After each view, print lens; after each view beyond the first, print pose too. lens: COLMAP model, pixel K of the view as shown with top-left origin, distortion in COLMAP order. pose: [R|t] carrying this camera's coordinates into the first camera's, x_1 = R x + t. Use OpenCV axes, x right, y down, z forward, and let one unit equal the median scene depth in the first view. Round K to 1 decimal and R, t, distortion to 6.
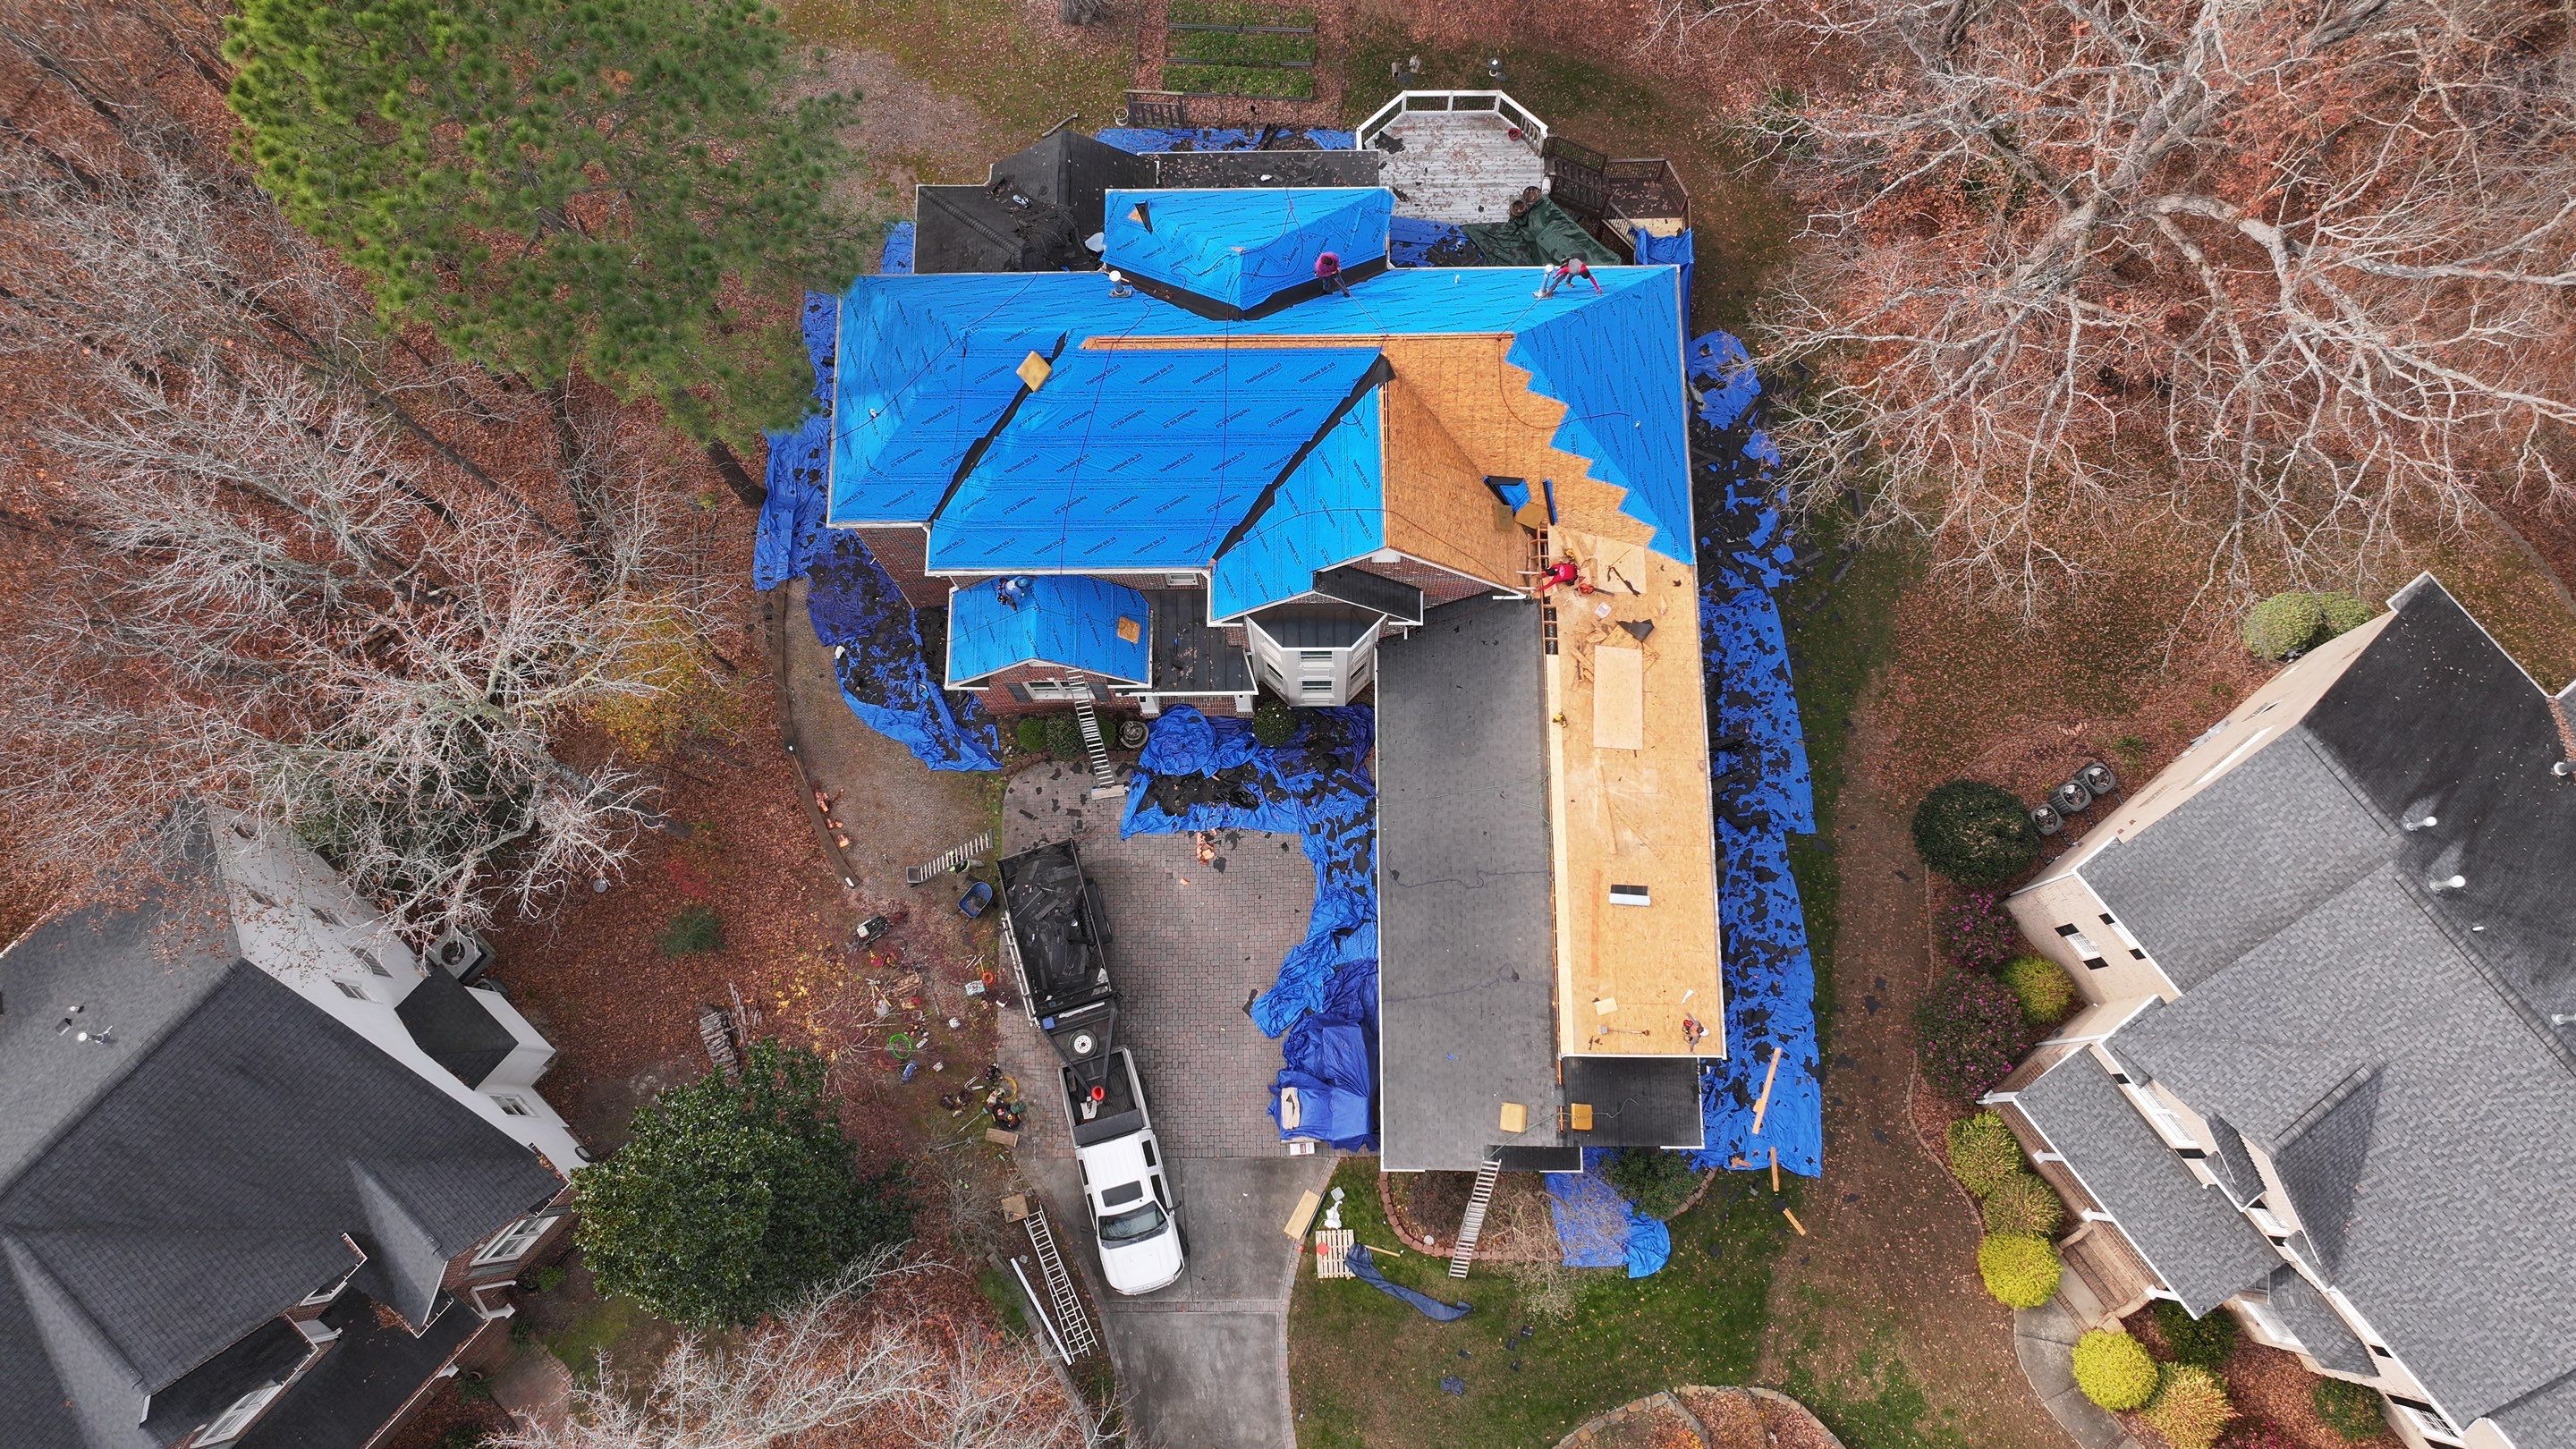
lens RADIAL K [[1819.2, 0, 1293.8], [0, 1819.2, 726.2], [0, 0, 1]] dist [-0.001401, 0.017875]
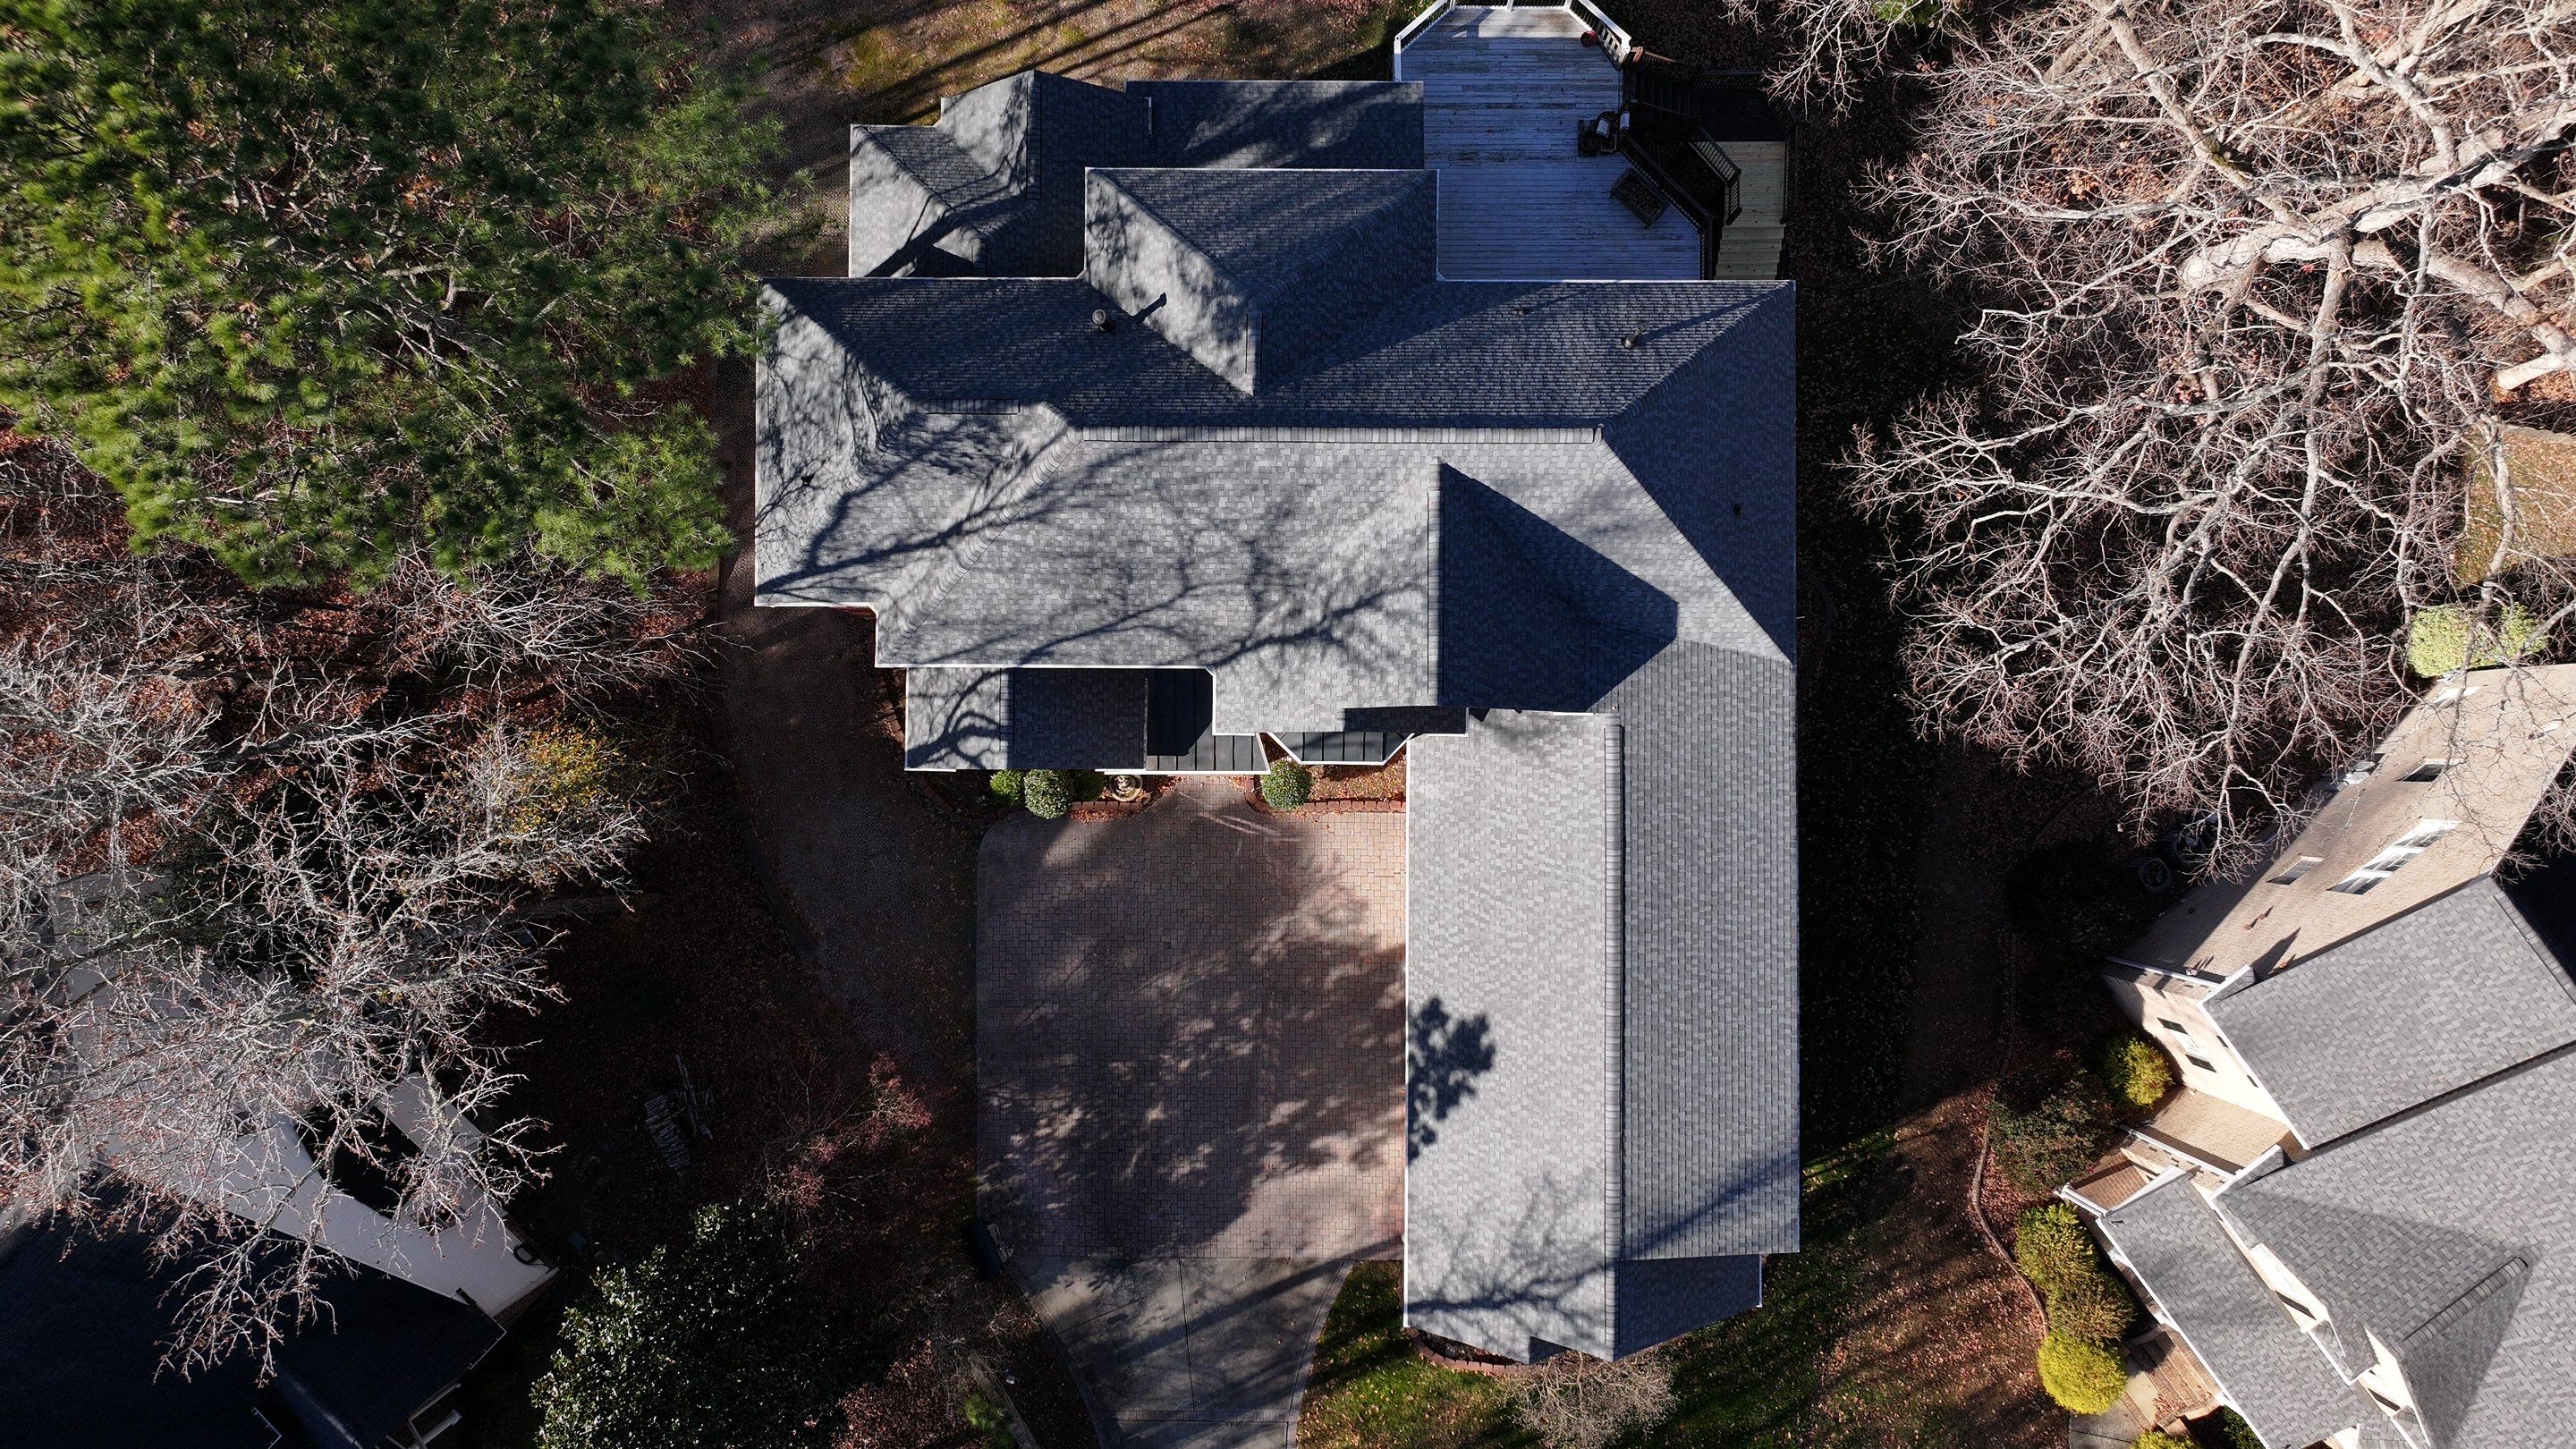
lens RADIAL K [[1819.2, 0, 1293.8], [0, 1819.2, 726.2], [0, 0, 1]] dist [-0.001401, 0.017875]
pose [[0.999922, 0.009231, 0.008384, -0.015161], [-0.010758, 0.978586, 0.205558, -0.207895], [-0.006307, -0.205633, 0.978609, 0.156800]]
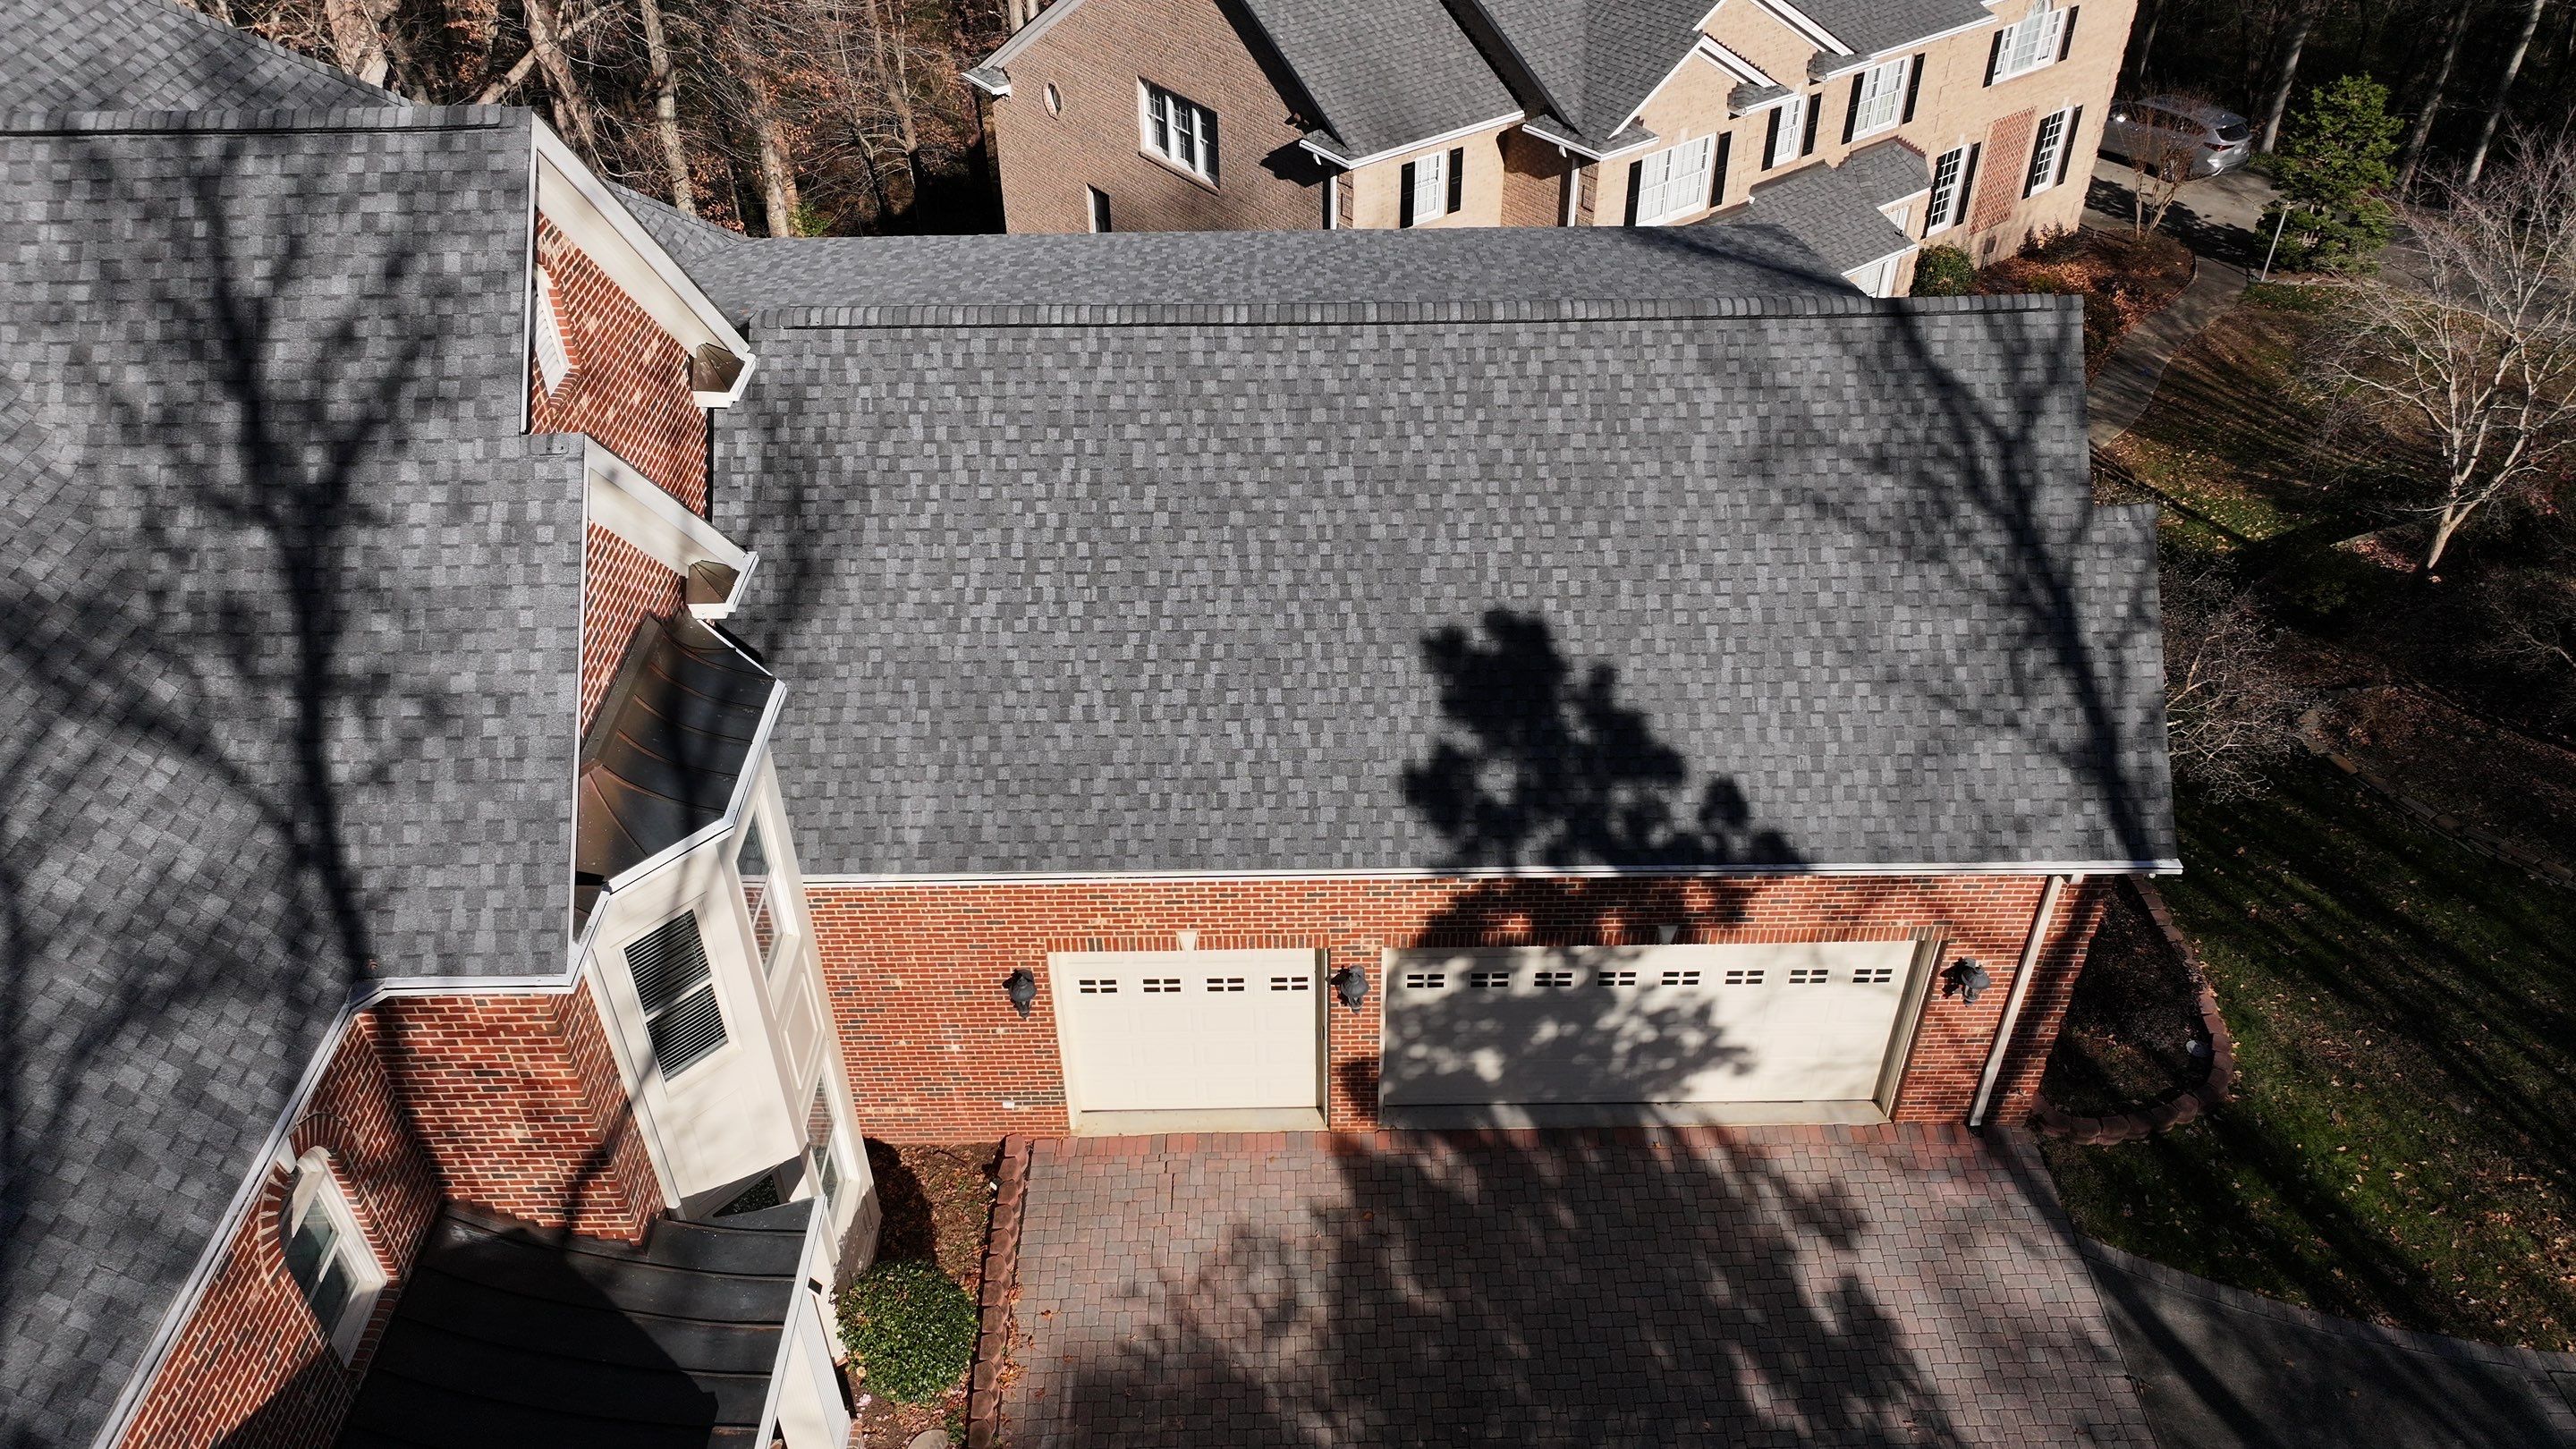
lens RADIAL K [[1799.4, 0, 1291.6], [0, 1799.4, 740.0], [0, 0, 1]] dist [-0.010758, 0.024627]
pose [[-0.003755, -0.598131, 0.801390, -0.211961], [0.977880, 0.165402, 0.128033, 0.006072], [-0.209132, 0.784144, 0.584279, 0.710268]]
